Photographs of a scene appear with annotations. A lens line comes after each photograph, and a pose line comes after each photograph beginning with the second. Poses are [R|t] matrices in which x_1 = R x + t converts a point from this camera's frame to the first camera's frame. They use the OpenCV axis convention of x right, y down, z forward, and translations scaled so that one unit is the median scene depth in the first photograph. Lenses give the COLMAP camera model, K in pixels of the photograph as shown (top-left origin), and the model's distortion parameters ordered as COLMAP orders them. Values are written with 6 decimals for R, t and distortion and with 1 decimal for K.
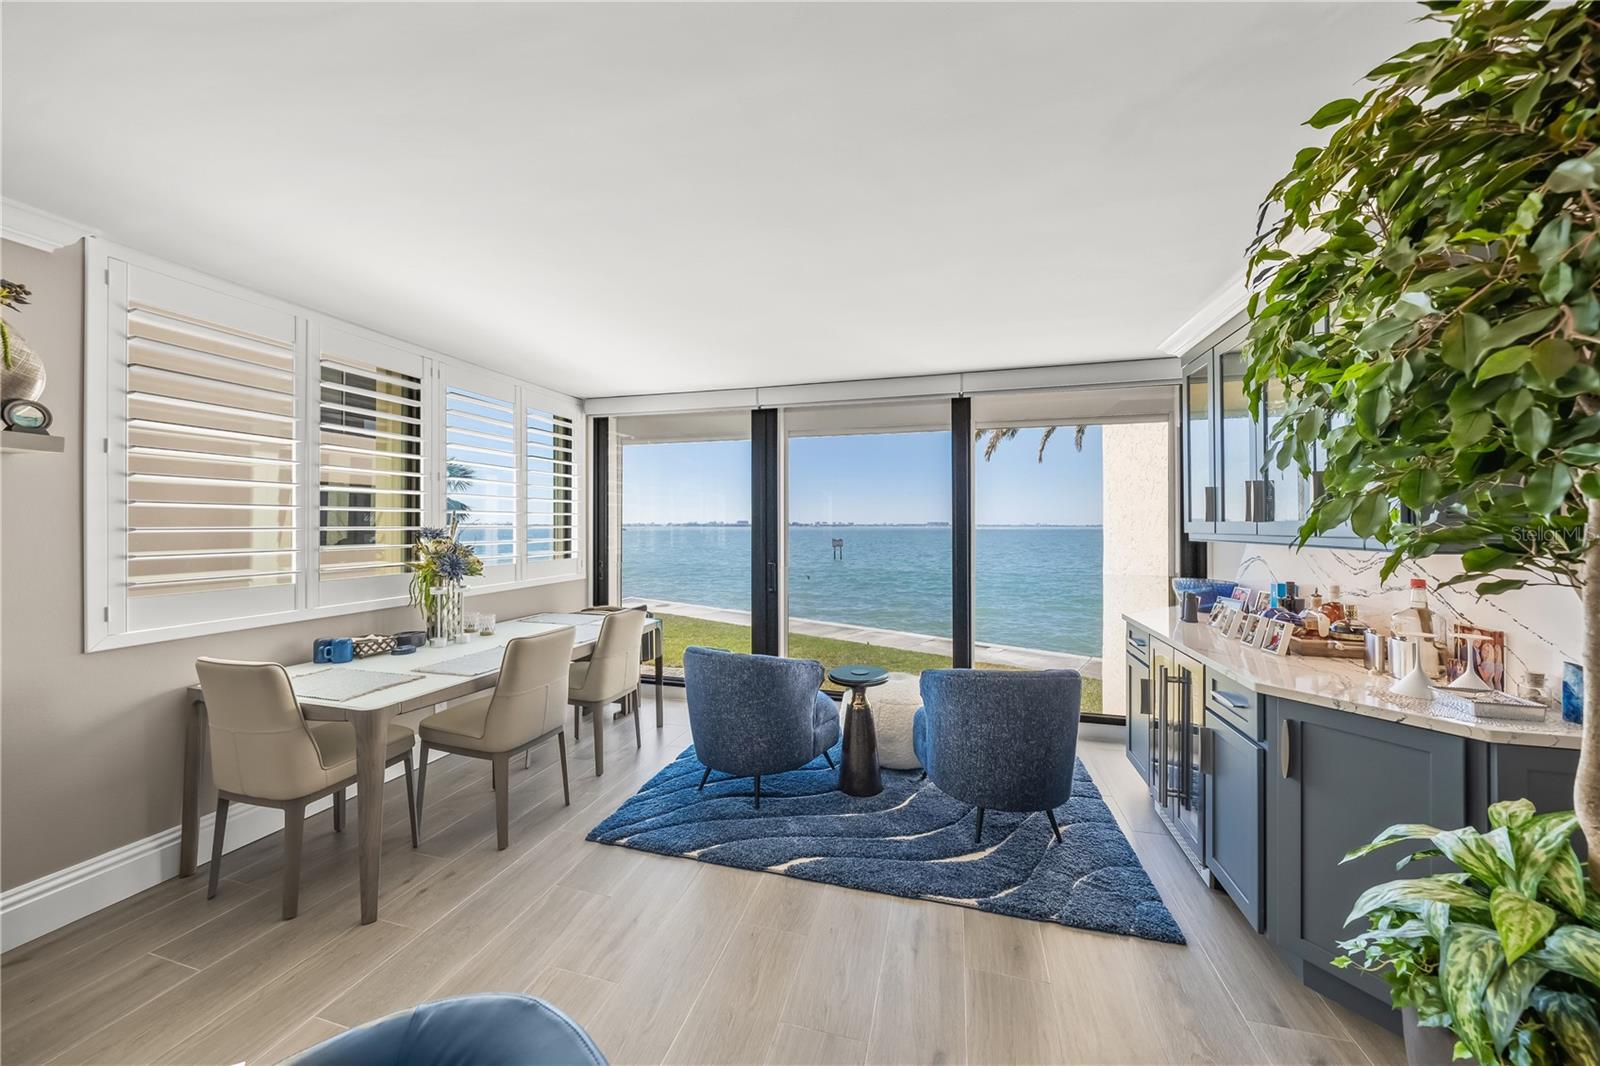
lens RADIAL K [[554.1, 0, 805.9], [0, 554.1, 524.6], [0, 0, 1]] dist [-0.002180, 0.000423]
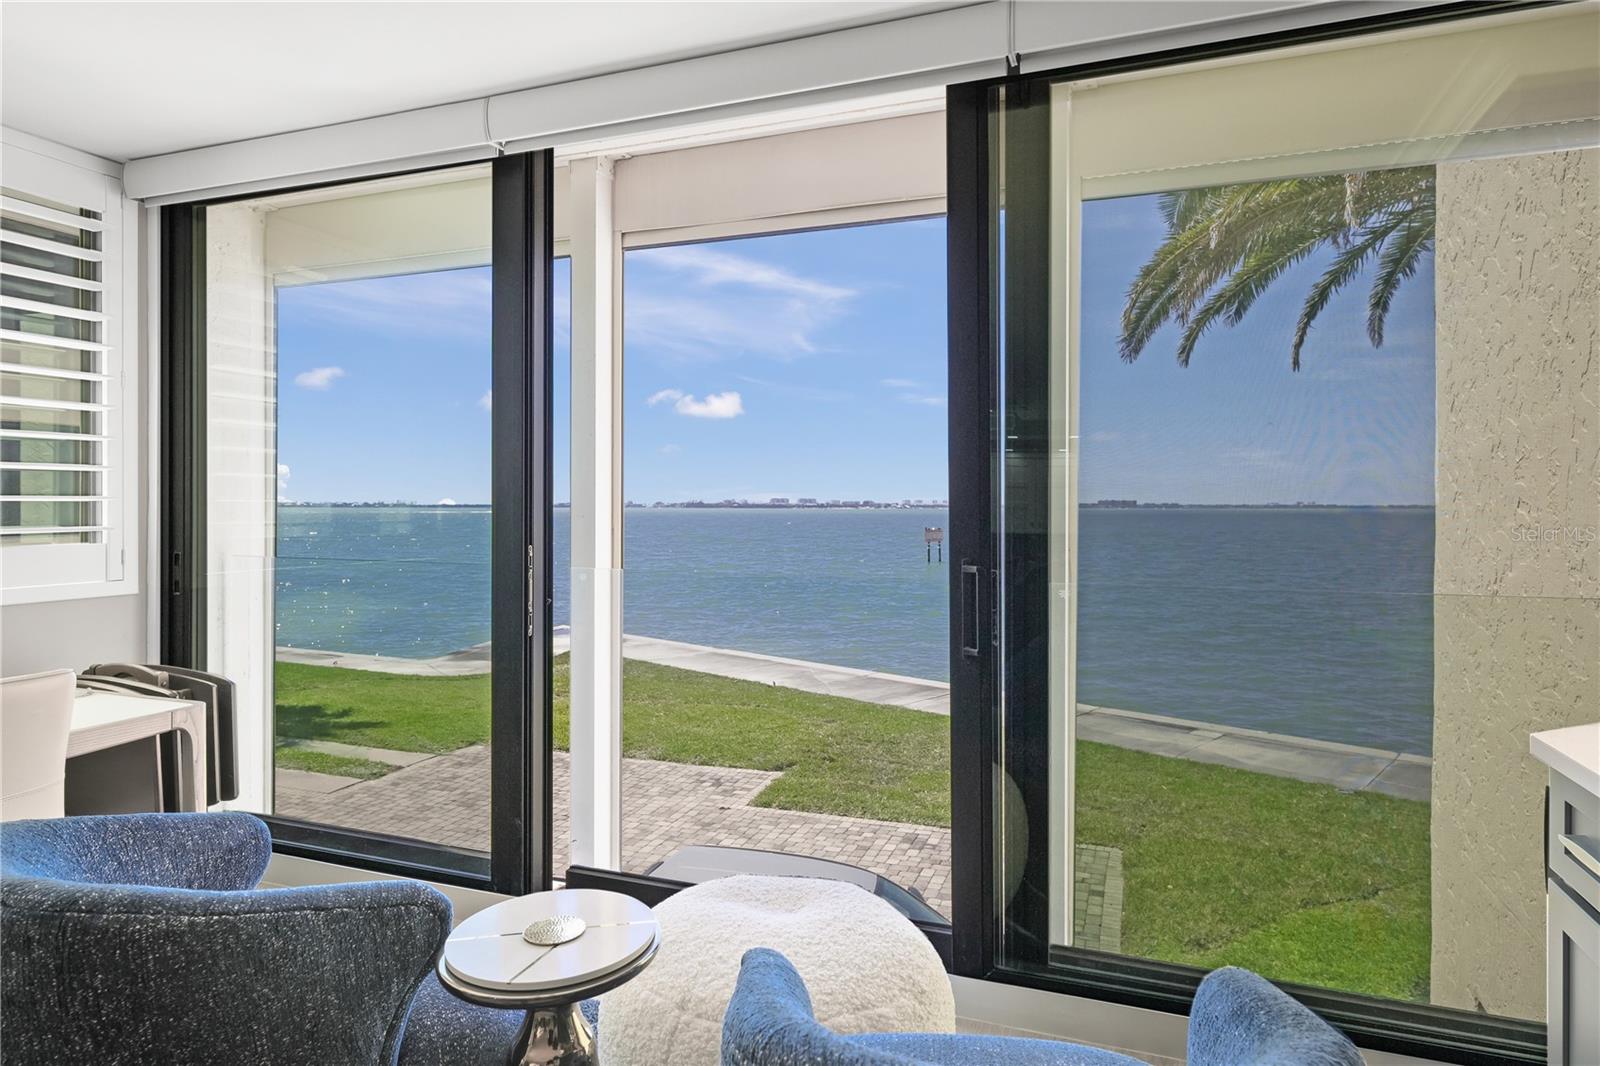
lens RADIAL K [[928.0, 0, 815.5], [0, 928.0, 516.6], [0, 0, 1]] dist [0.002180, 0.001594]
pose [[0.996412, 0.002054, -0.084612, 0.322612], [-0.001058, 0.999930, 0.011812, 0.057701], [0.084630, -0.011680, 0.996344, 0.644171]]
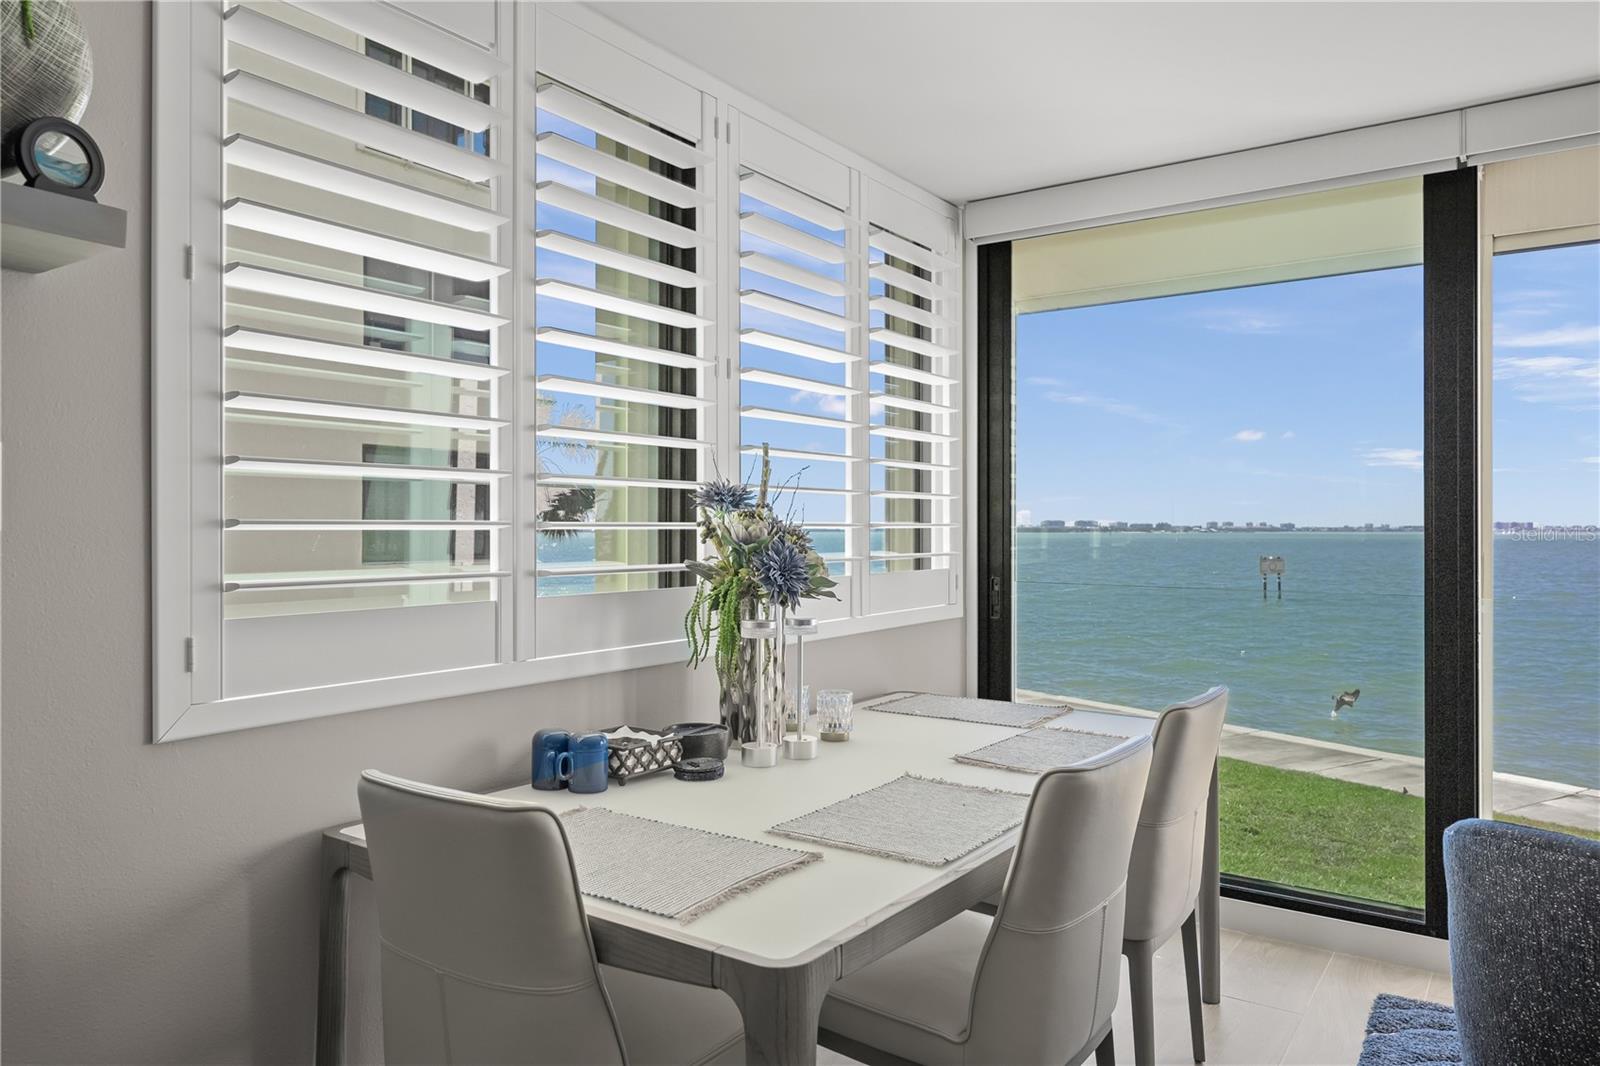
lens RADIAL K [[1071.8, 0, 799.9], [0, 1071.8, 526.3], [0, 0, 1]] dist [0.005731, 0.001308]
pose [[0.944502, -0.000463, -0.328506, -0.448955], [-0.000308, 0.999997, -0.002293, 0.053432], [0.328506, 0.002266, 0.944499, 0.304222]]
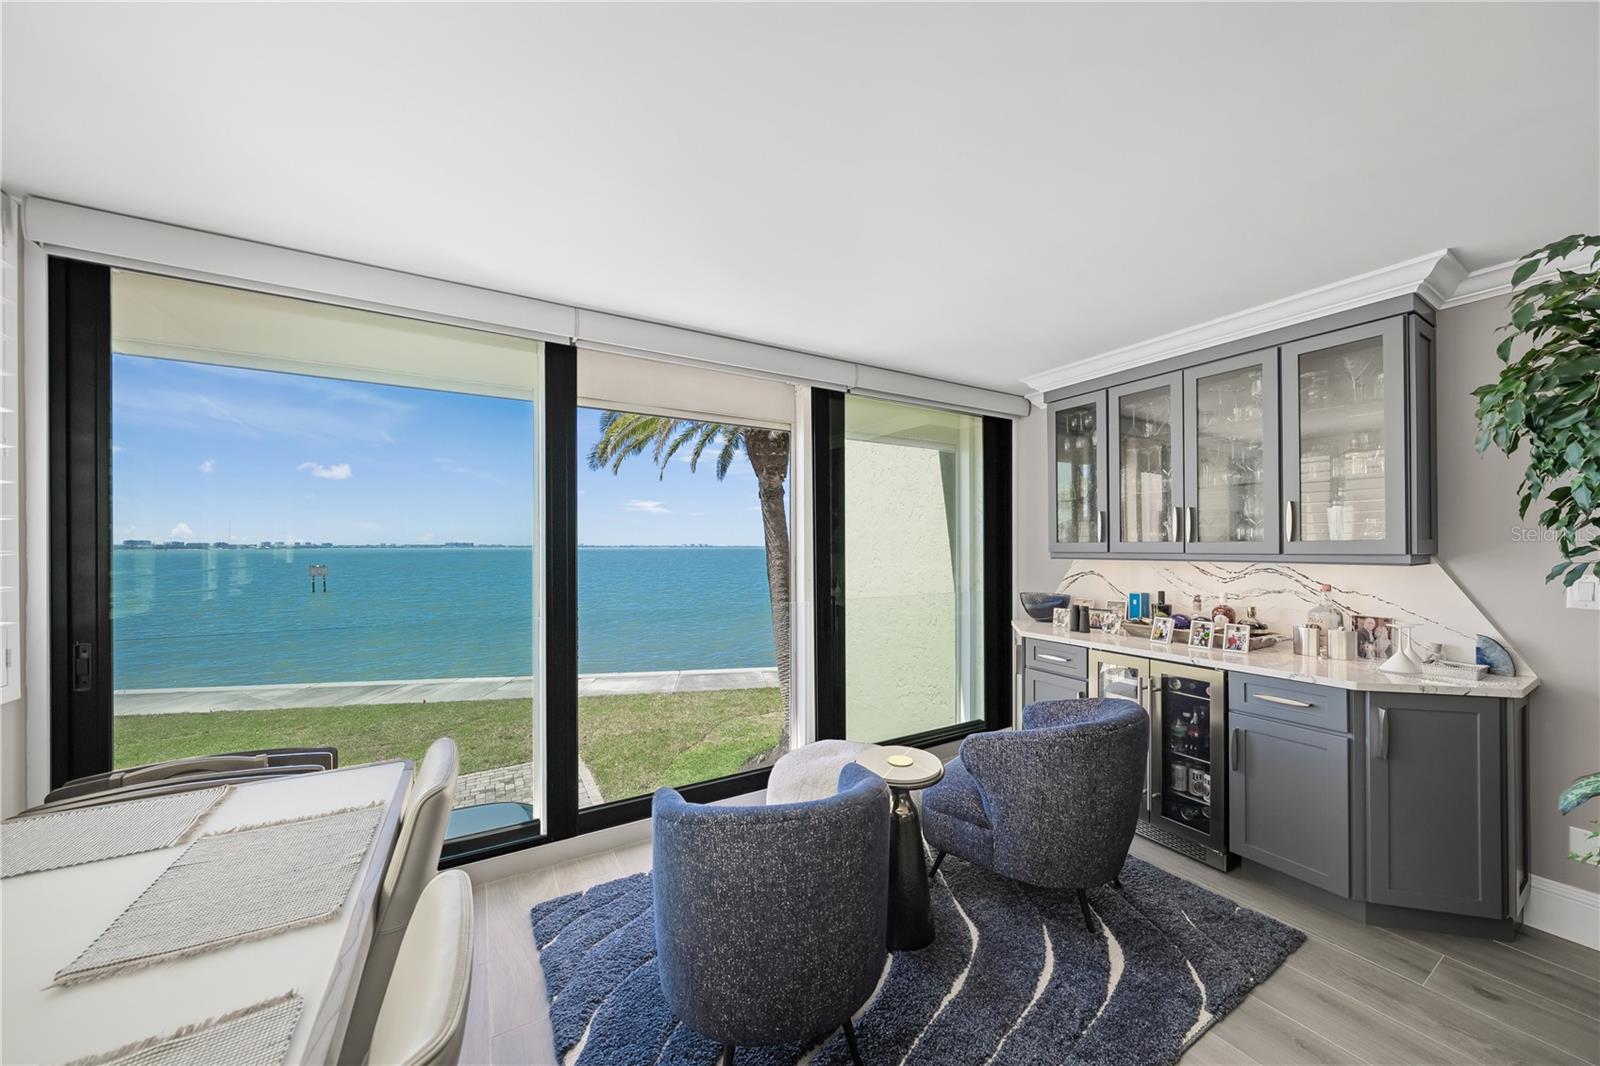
lens RADIAL K [[554.1, 0, 802.3], [0, 554.1, 545.3], [0, 0, 1]] dist [-0.002180, 0.000423]
pose [[0.692815, -0.002848, 0.721110, -0.566089], [0.002374, 0.999996, 0.001668, -0.001587], [-0.721111, 0.000556, 0.692819, 0.724390]]
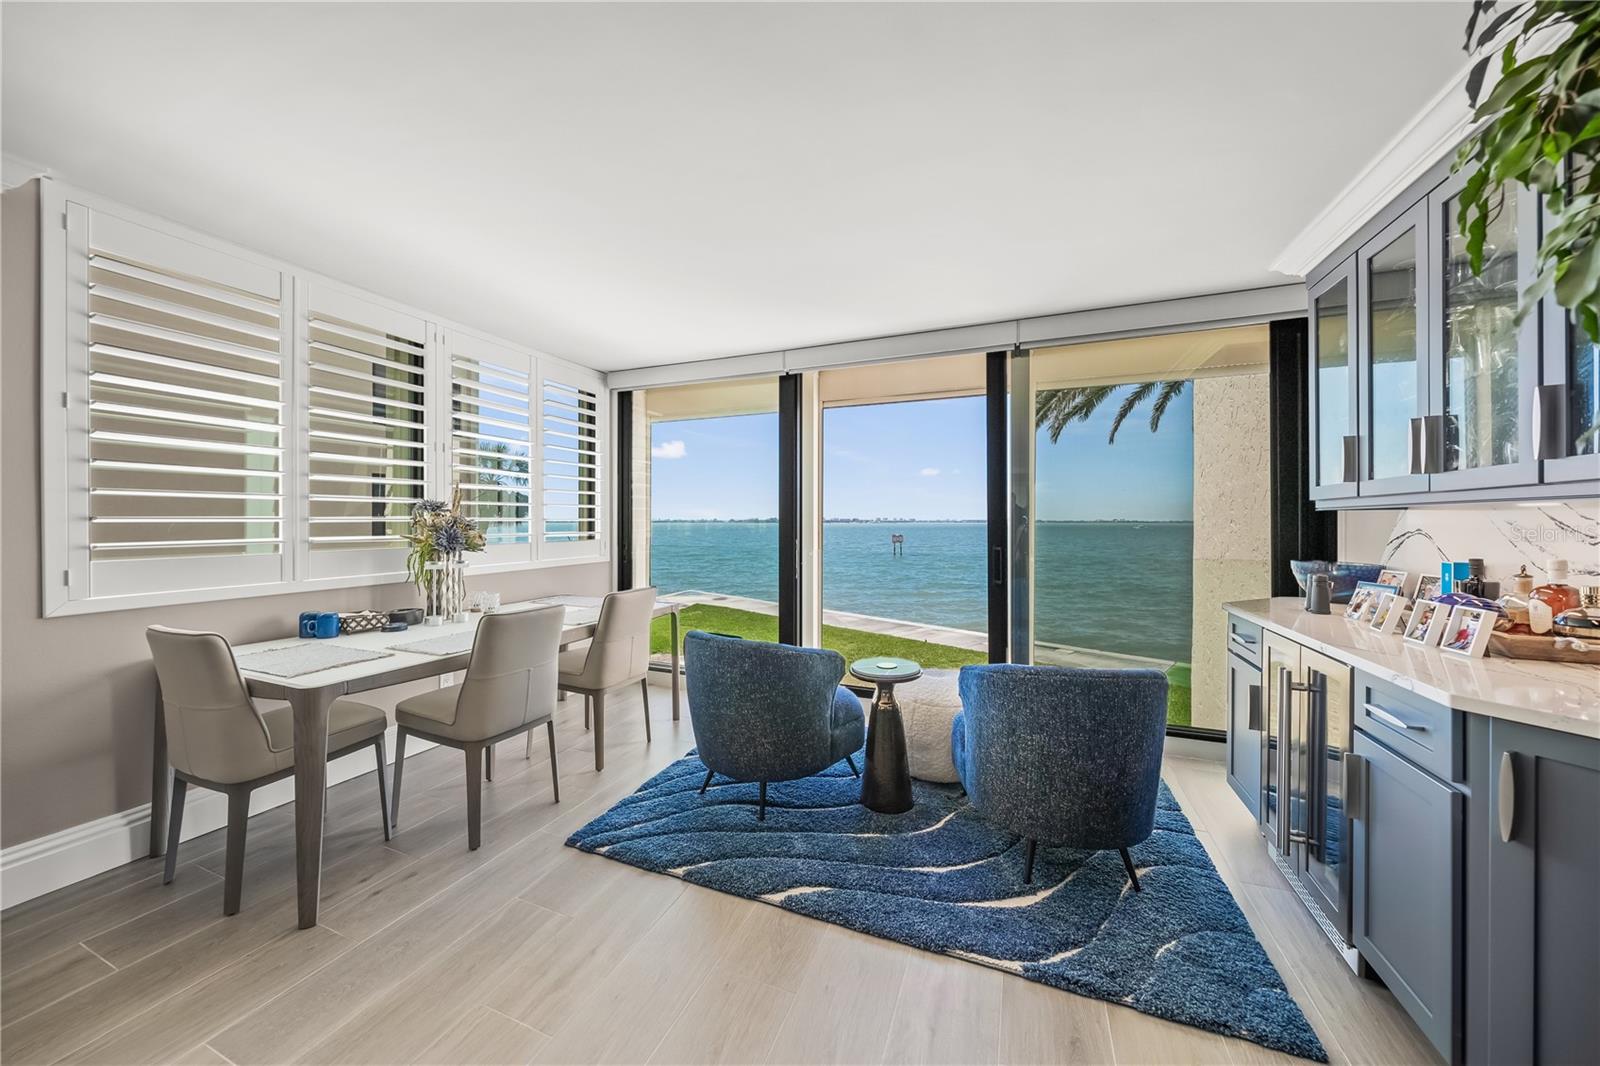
lens RADIAL K [[554.1, 0, 801.0], [0, 554.1, 526.5], [0, 0, 1]] dist [-0.002180, 0.000423]
pose [[0.992833, 0.000781, -0.119507, 0.080642], [0.000347, 0.999956, 0.009418, 0.054202], [0.119509, -0.009392, 0.992789, 0.173508]]
